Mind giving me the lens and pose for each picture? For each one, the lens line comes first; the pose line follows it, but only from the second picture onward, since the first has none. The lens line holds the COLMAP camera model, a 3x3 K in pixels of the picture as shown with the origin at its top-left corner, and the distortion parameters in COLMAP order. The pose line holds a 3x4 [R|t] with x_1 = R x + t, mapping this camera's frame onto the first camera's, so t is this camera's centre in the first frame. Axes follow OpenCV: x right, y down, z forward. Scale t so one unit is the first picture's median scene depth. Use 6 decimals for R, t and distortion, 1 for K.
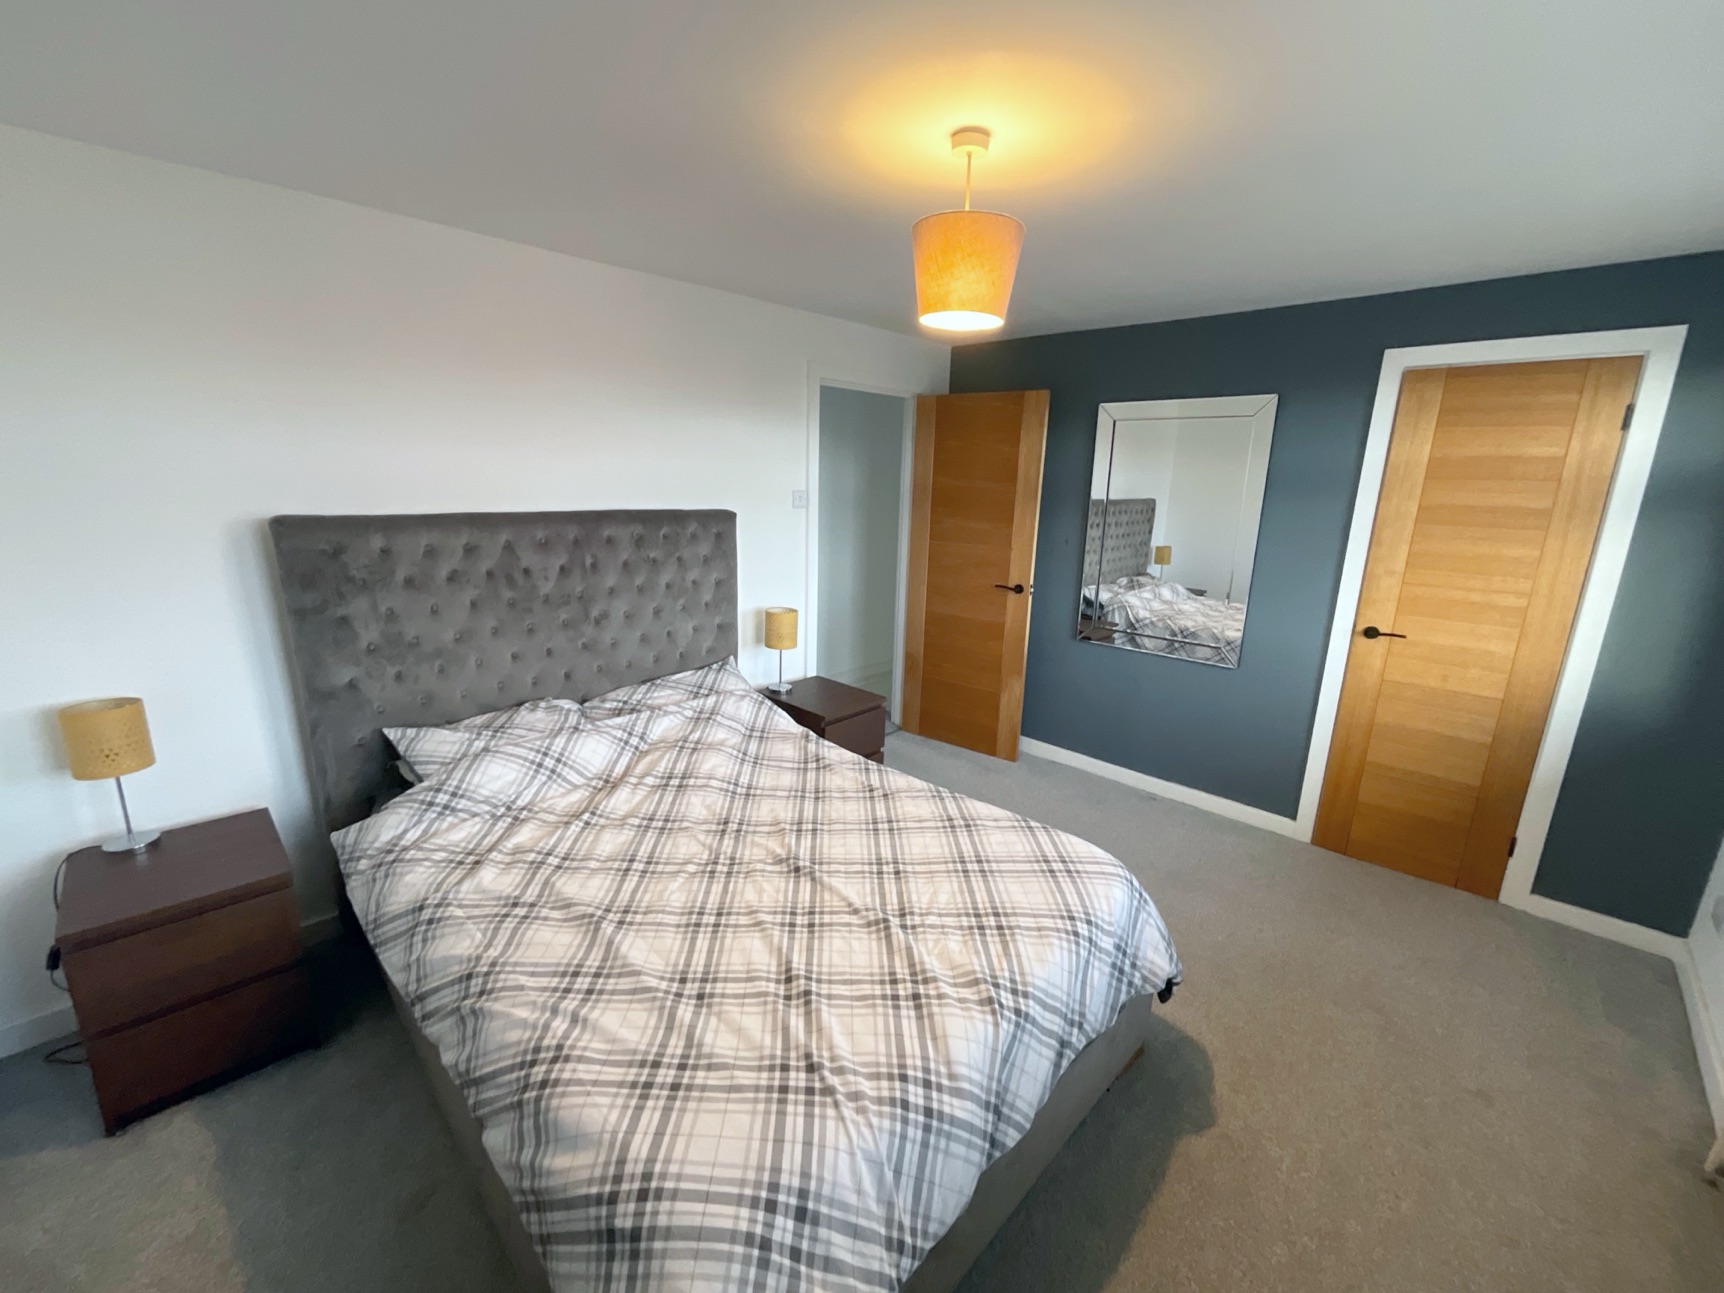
lens RADIAL K [[701.9, 0, 859.7], [0, 701.9, 643.7], [0, 0, 1]] dist [-0.001423, -0.000255]
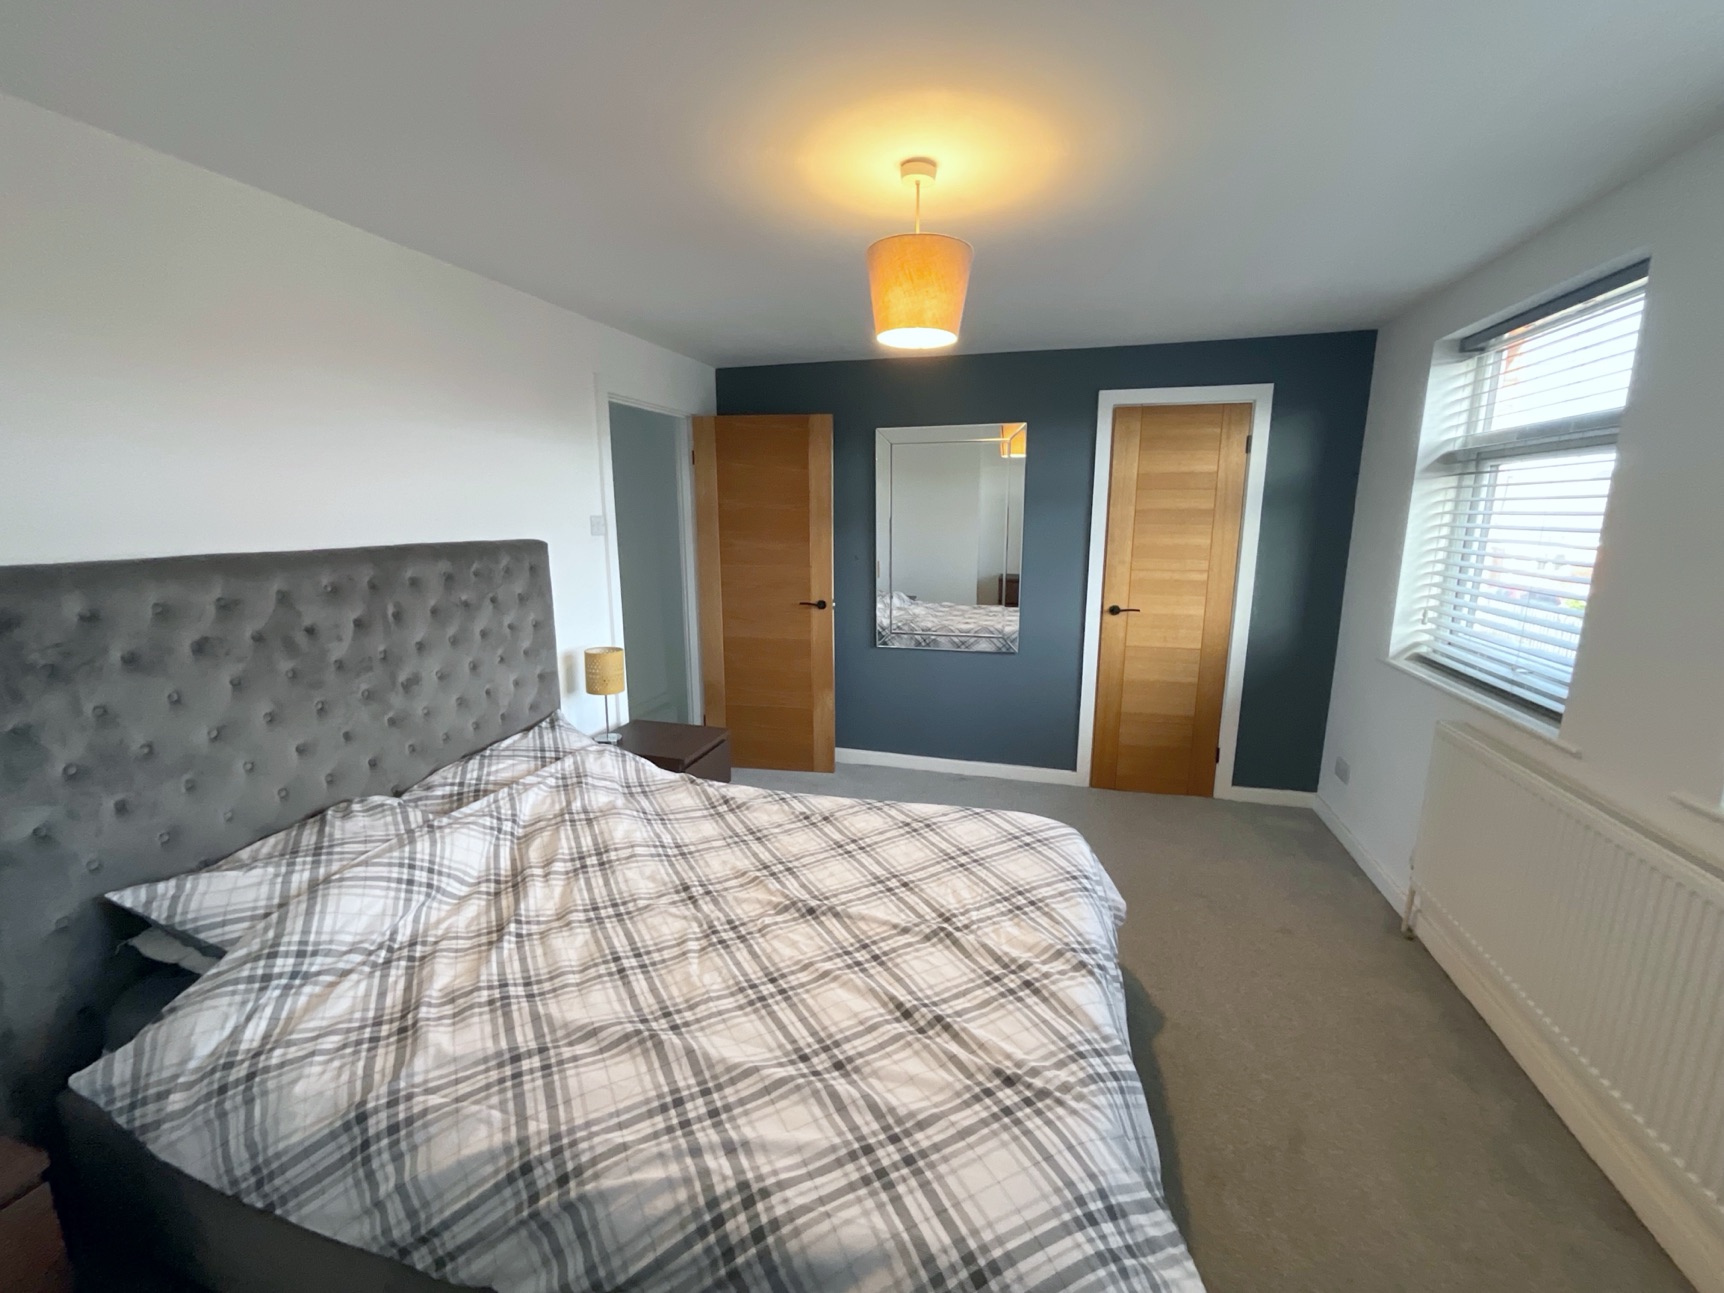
lens RADIAL K [[701.3, 0, 863.1], [0, 701.3, 646.9], [0, 0, 1]] dist [-0.007676, 0.007164]
pose [[0.880957, -0.116311, 0.458680, -0.329128], [0.132496, 0.991179, -0.003135, -0.008355], [-0.454269, 0.063536, 0.888596, 0.101922]]
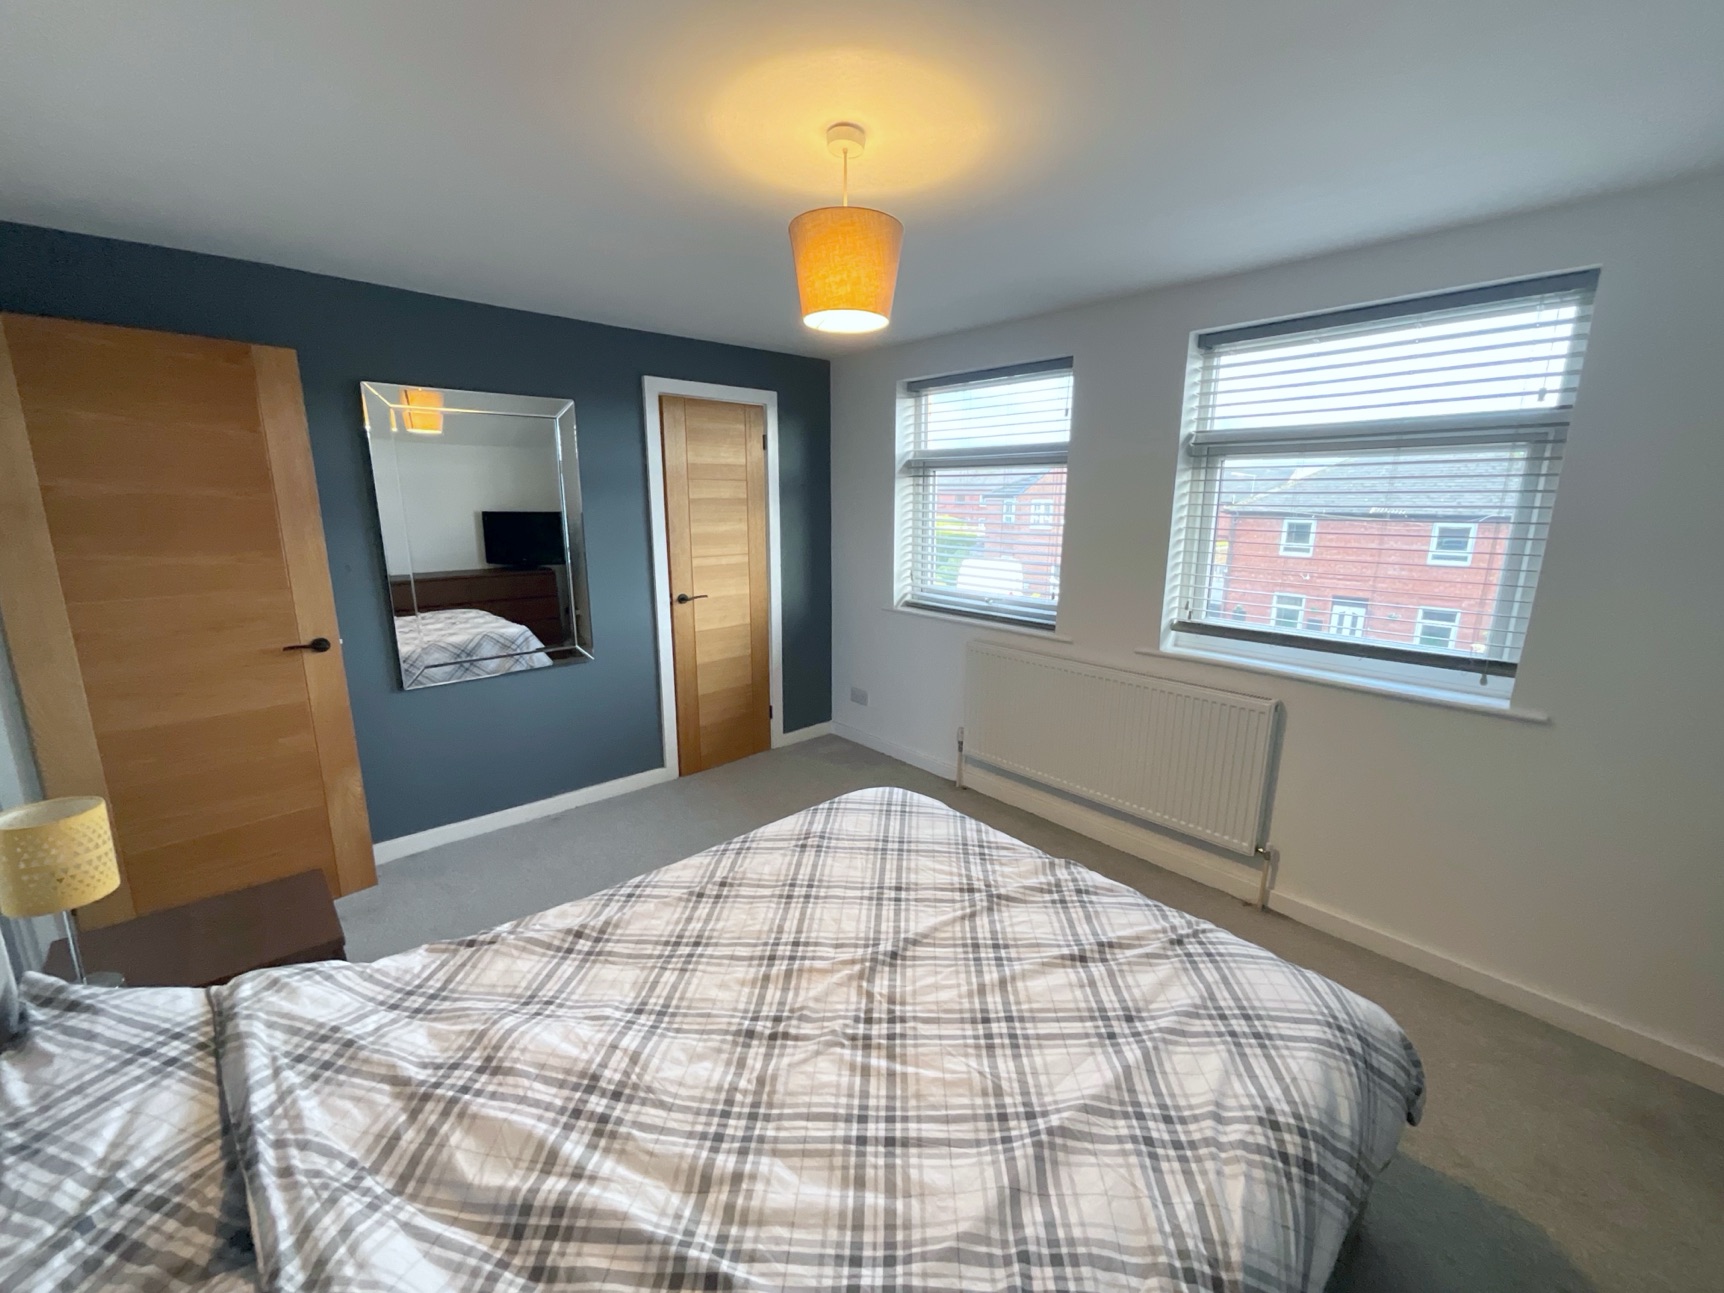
lens RADIAL K [[702.2, 0, 863.2], [0, 702.2, 643.0], [0, 0, 1]] dist [-0.012381, 0.010987]
pose [[0.062859, -0.231941, 0.970697, -0.648996], [0.228226, 0.950188, 0.212262, -0.171095], [-0.971577, 0.208195, 0.112663, 0.691436]]
